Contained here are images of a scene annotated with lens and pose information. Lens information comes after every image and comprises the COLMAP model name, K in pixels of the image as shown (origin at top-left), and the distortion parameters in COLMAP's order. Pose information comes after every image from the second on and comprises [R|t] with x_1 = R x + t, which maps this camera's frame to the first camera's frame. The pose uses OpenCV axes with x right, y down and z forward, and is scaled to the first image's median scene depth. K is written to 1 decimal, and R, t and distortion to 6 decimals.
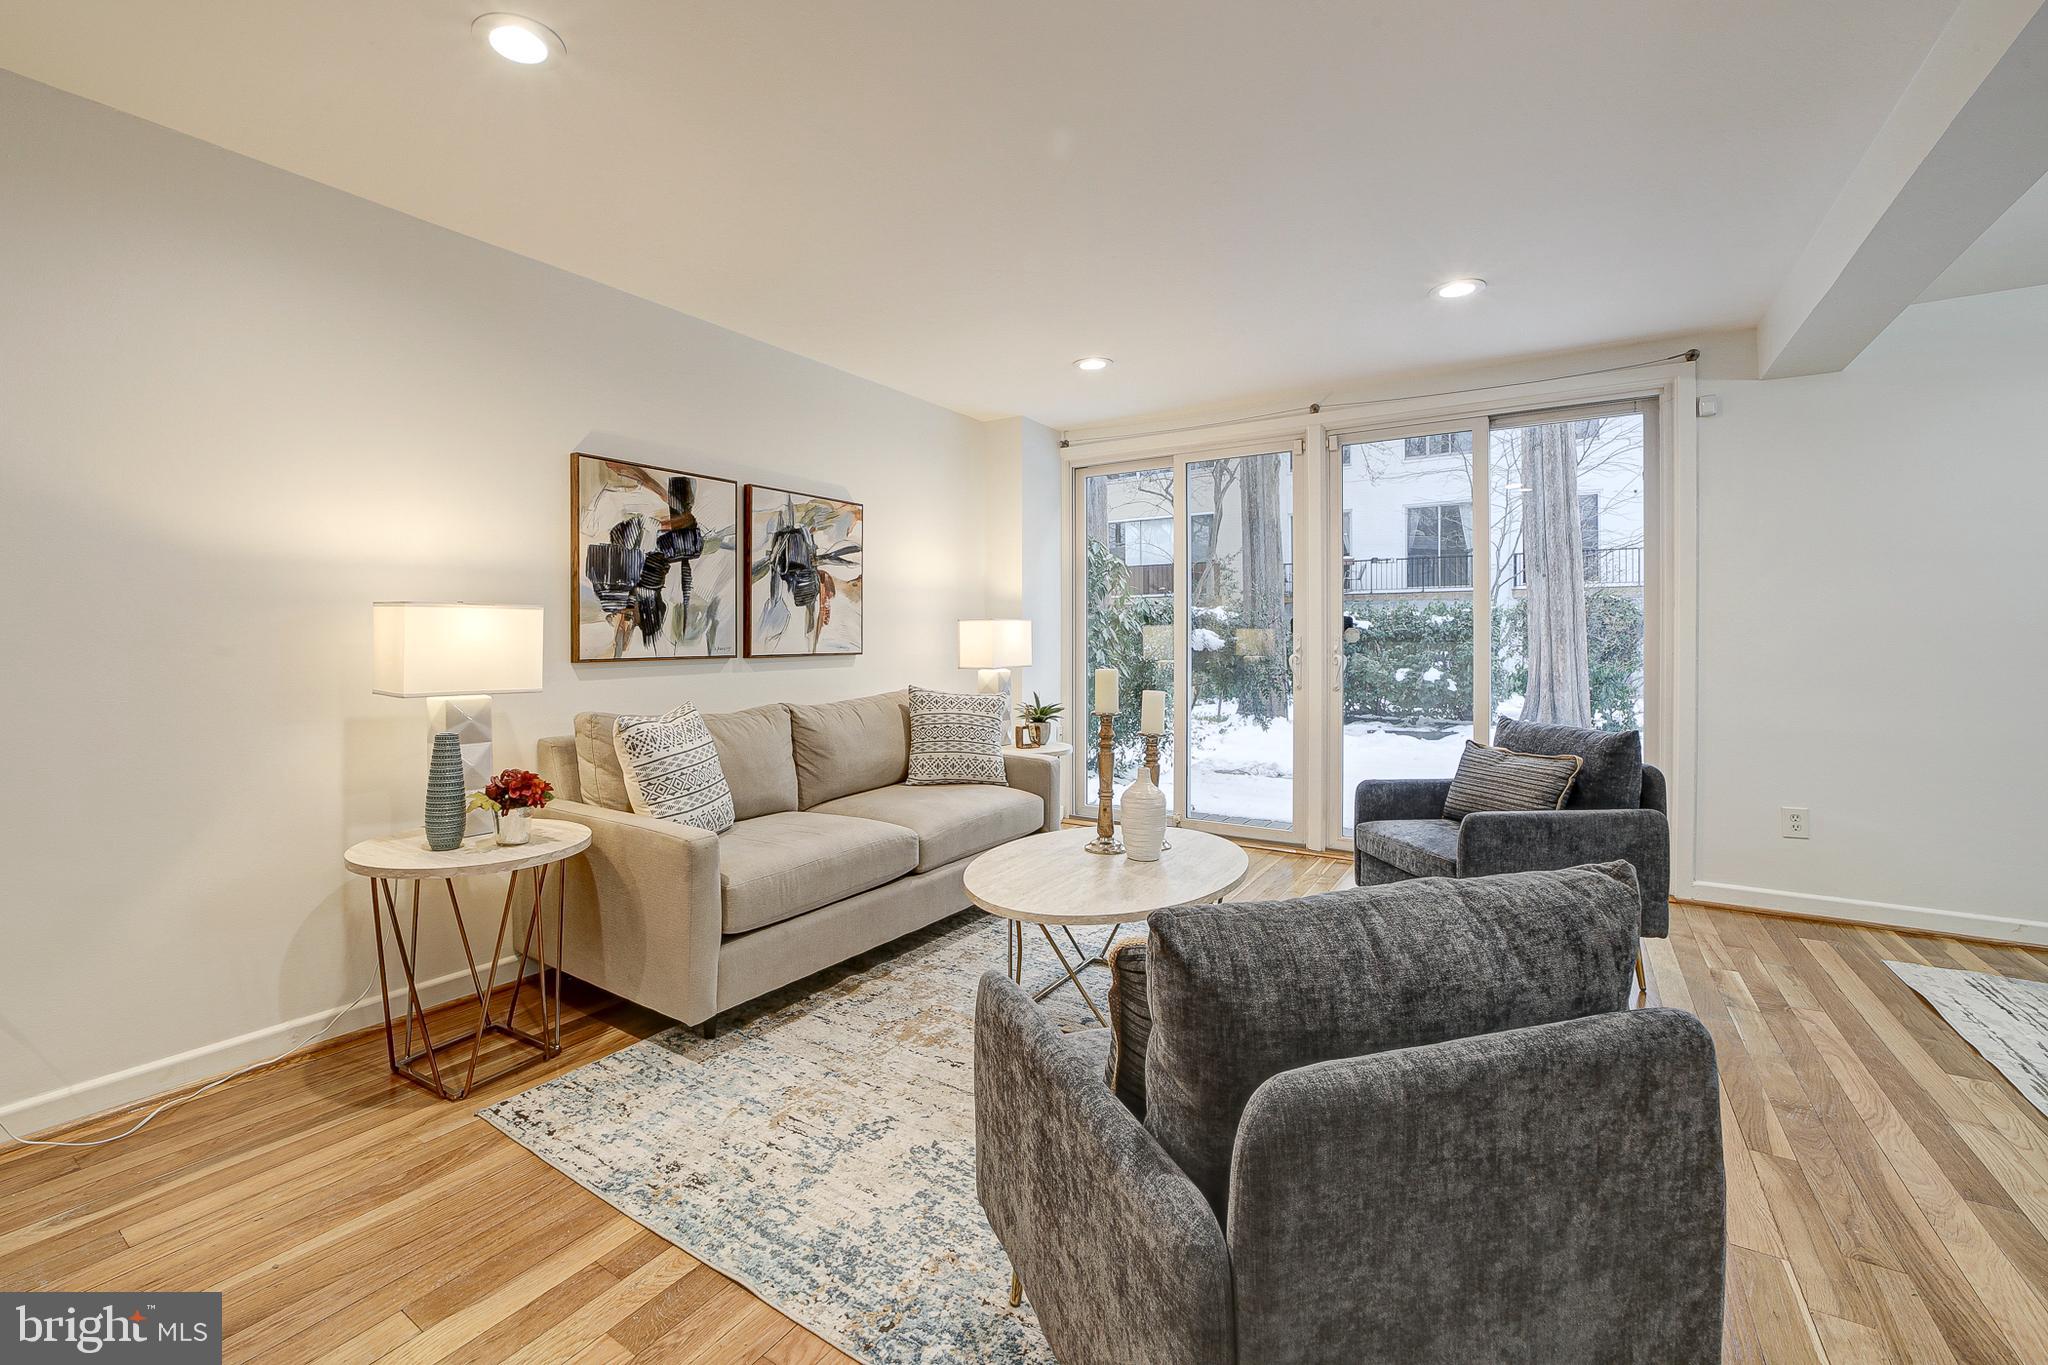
lens RADIAL K [[889.3, 0, 953.4], [0, 889.3, 635.8], [0, 0, 1]] dist [-0.030577, 0.000018]
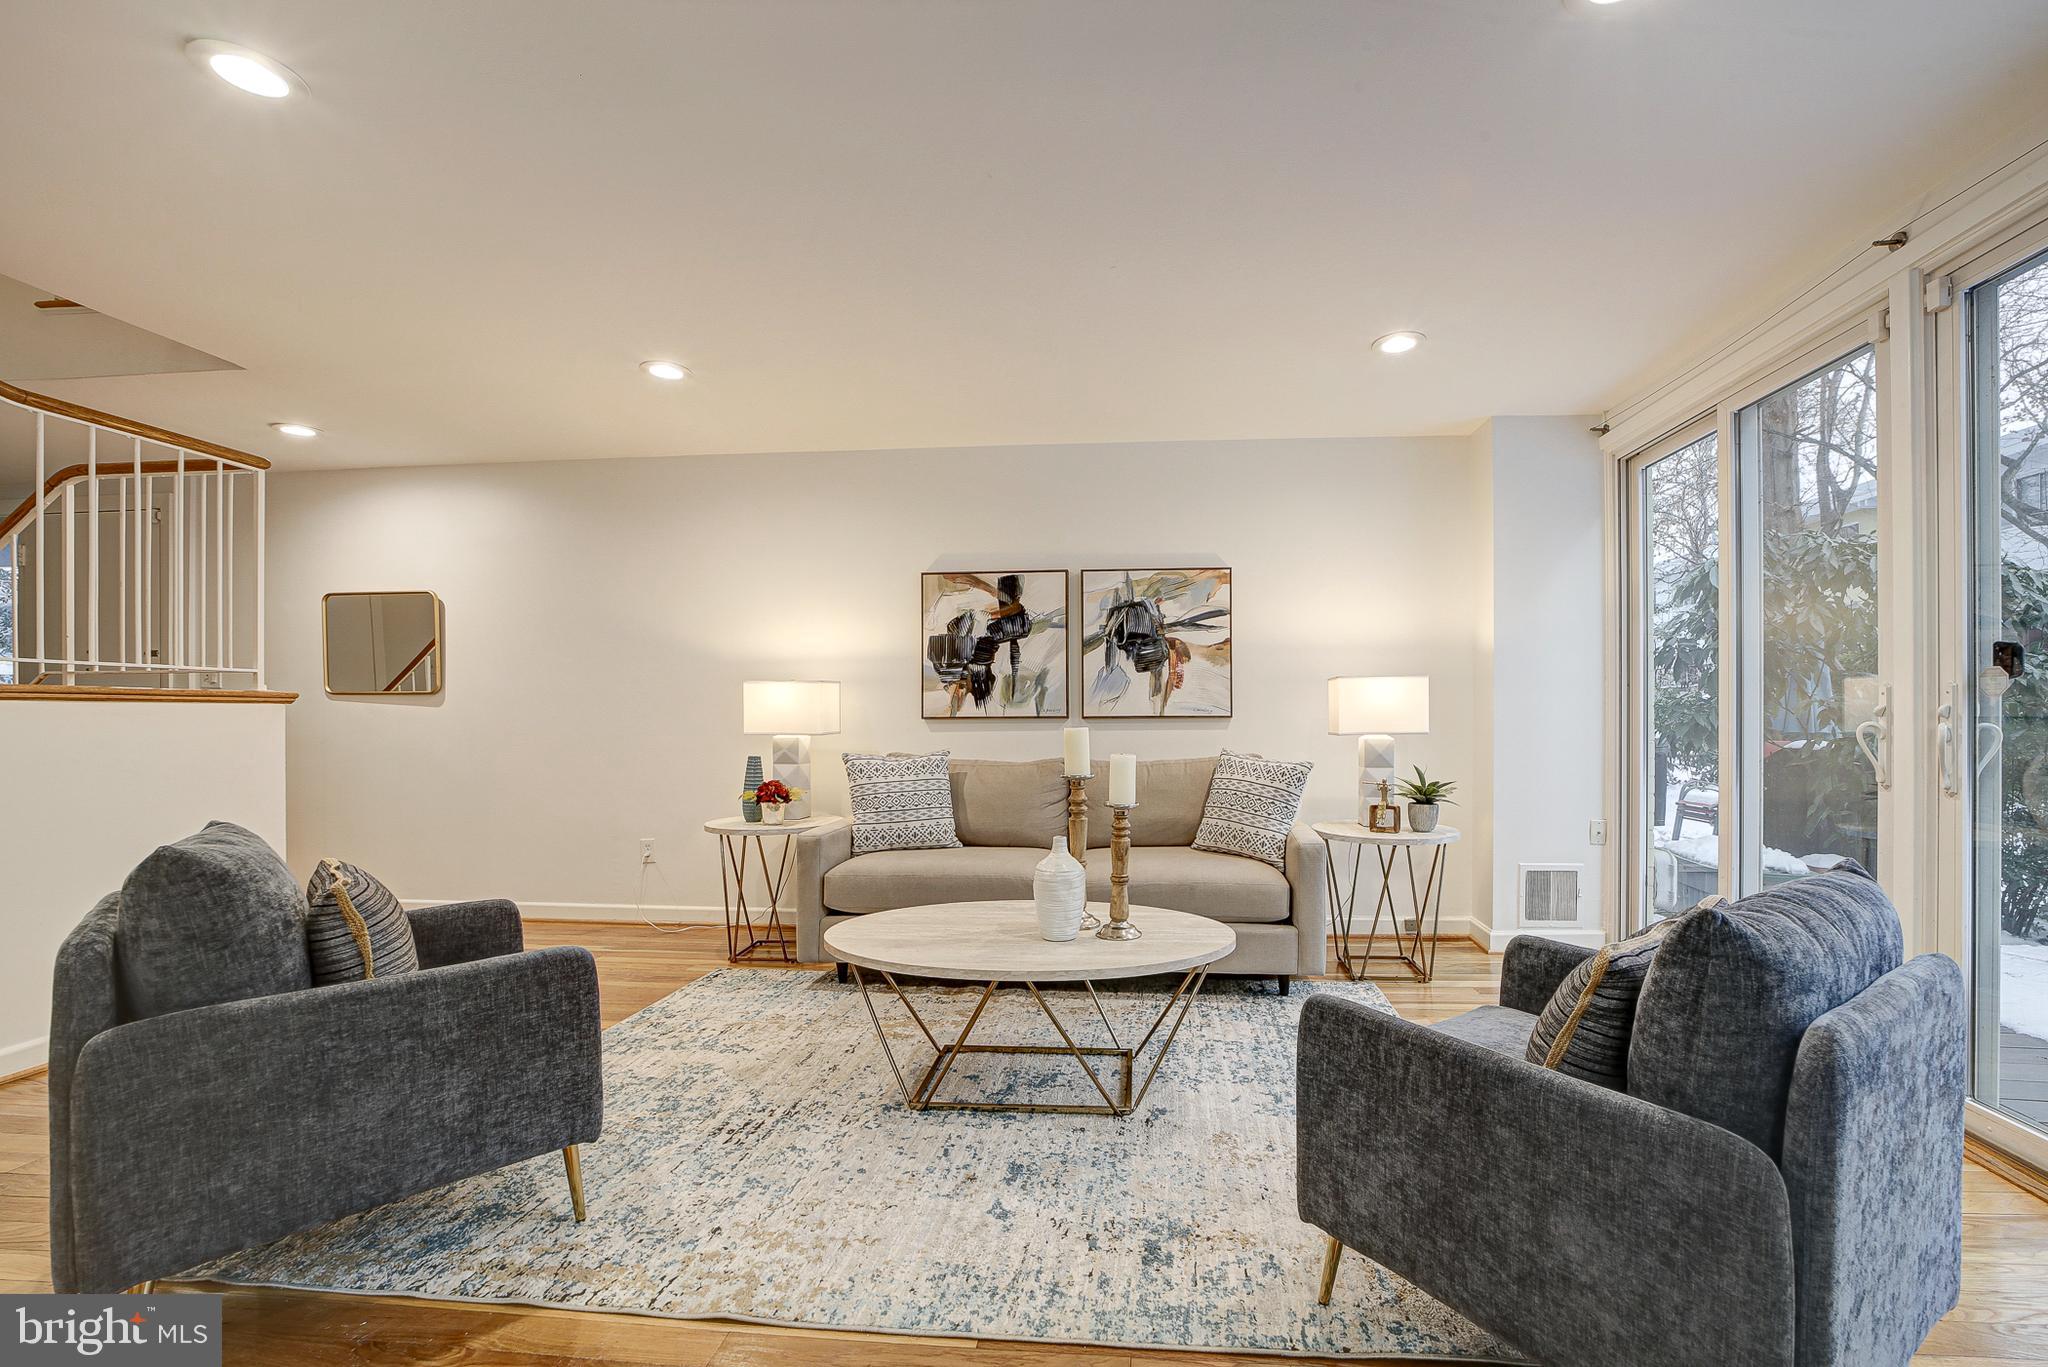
lens RADIAL K [[820.0, 0, 1074.3], [0, 820.0, 716.5], [0, 0, 1]] dist [-0.029351, 0.001912]
pose [[0.510444, 0.000645, -0.859911, 0.723665], [0.003382, 0.999990, 0.002757, 0.020100], [0.859904, -0.004316, 0.510437, 0.457990]]
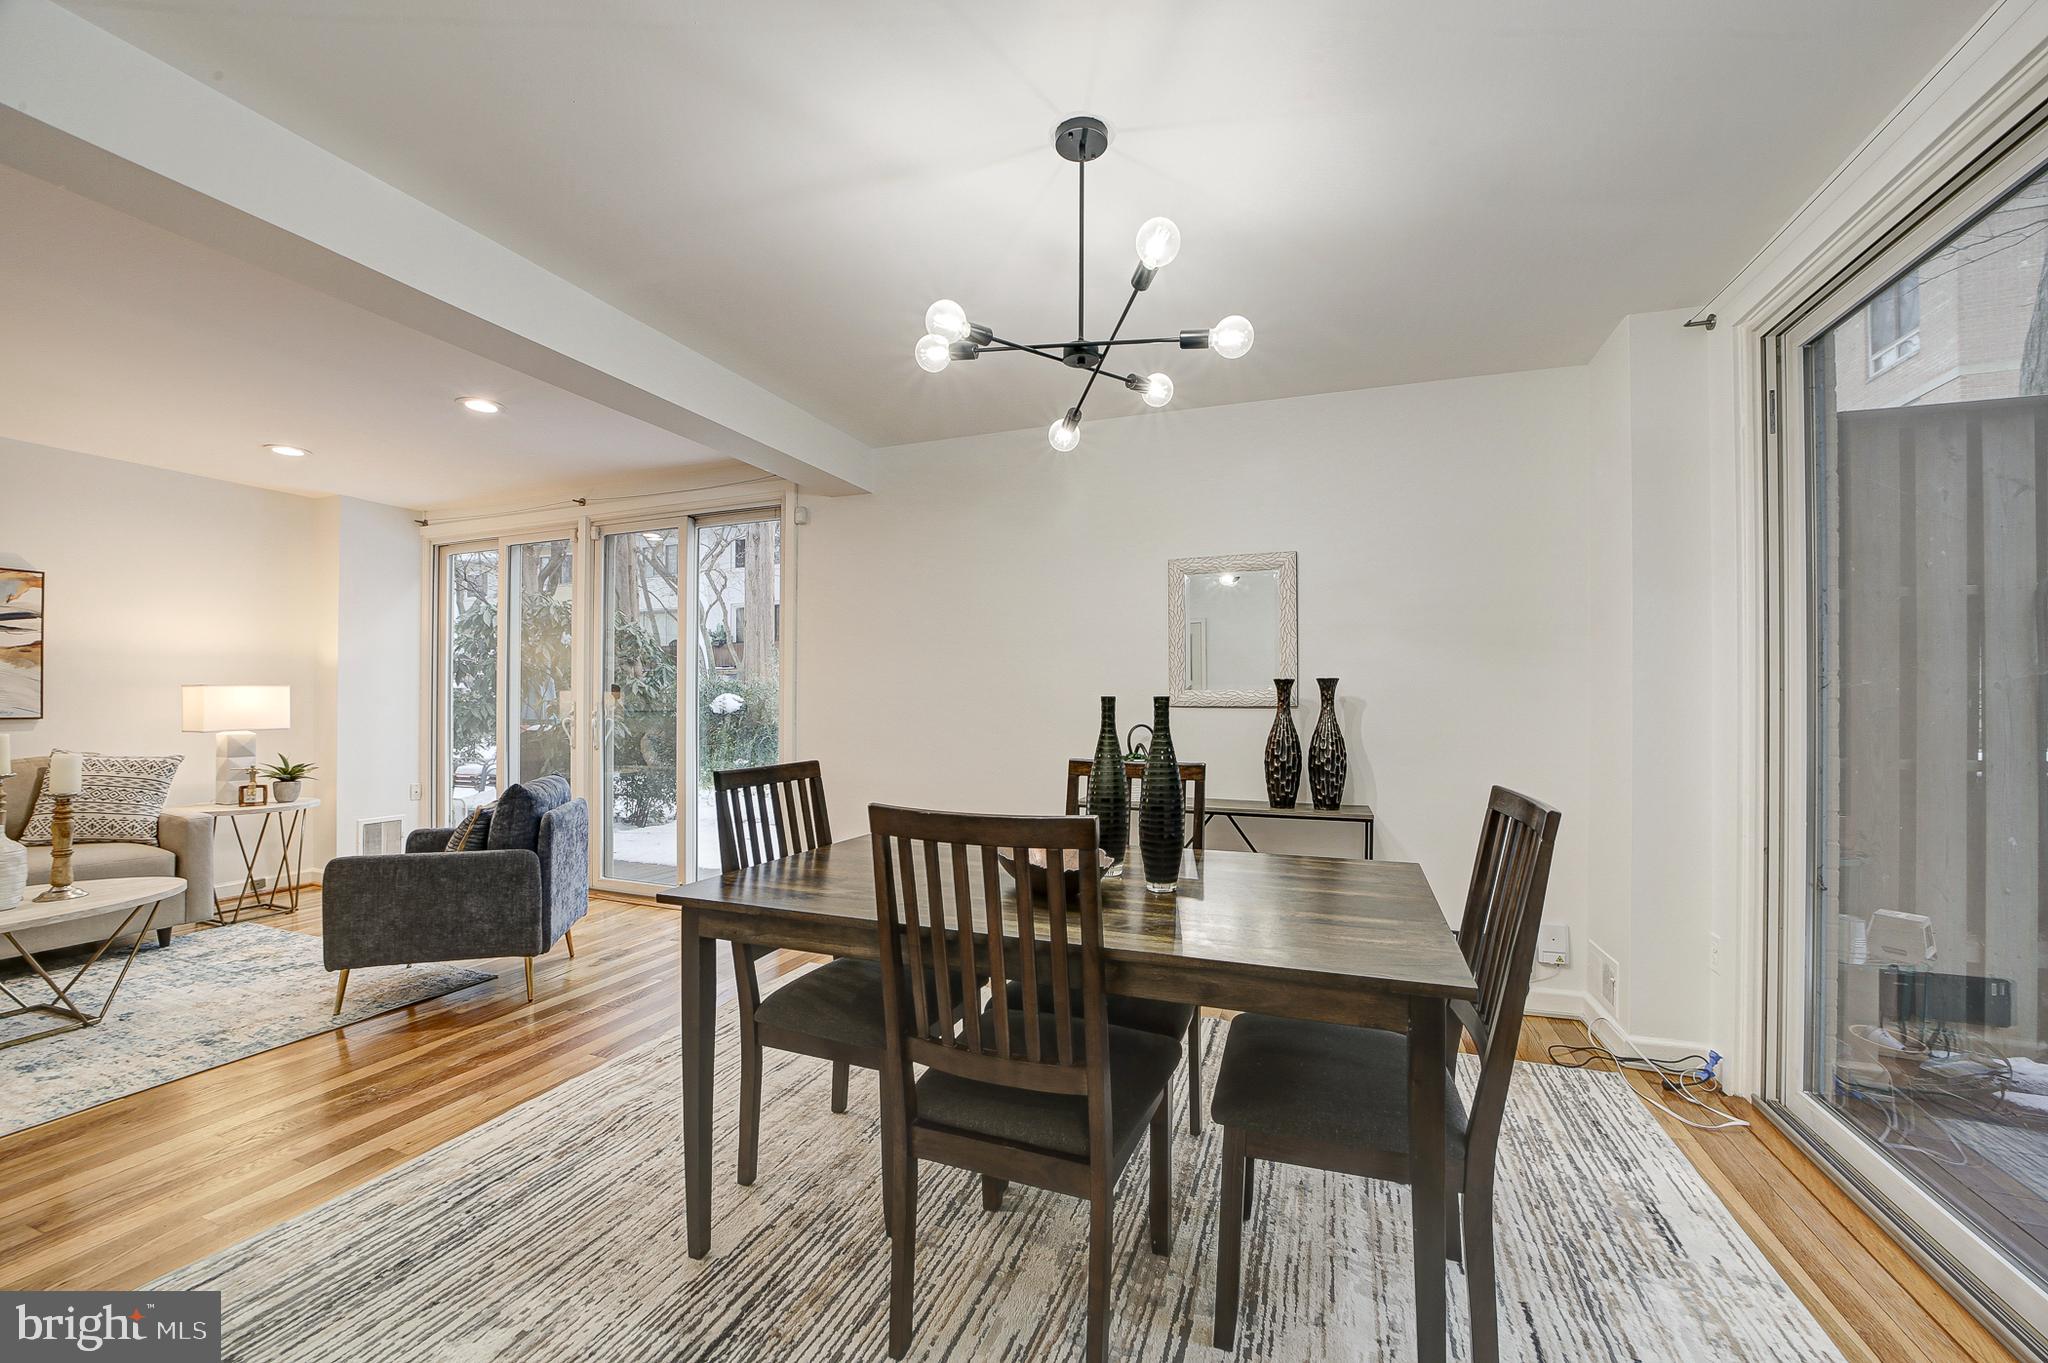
lens RADIAL K [[802.7, 0, 1016.7], [0, 802.7, 689.7], [0, 0, 1]] dist [-0.000934, 0.000641]
pose [[0.970655, 0.002321, 0.240464, 0.916518], [-0.000340, 0.999966, -0.008279, -0.006523], [-0.240475, 0.007954, 0.970623, -0.192160]]
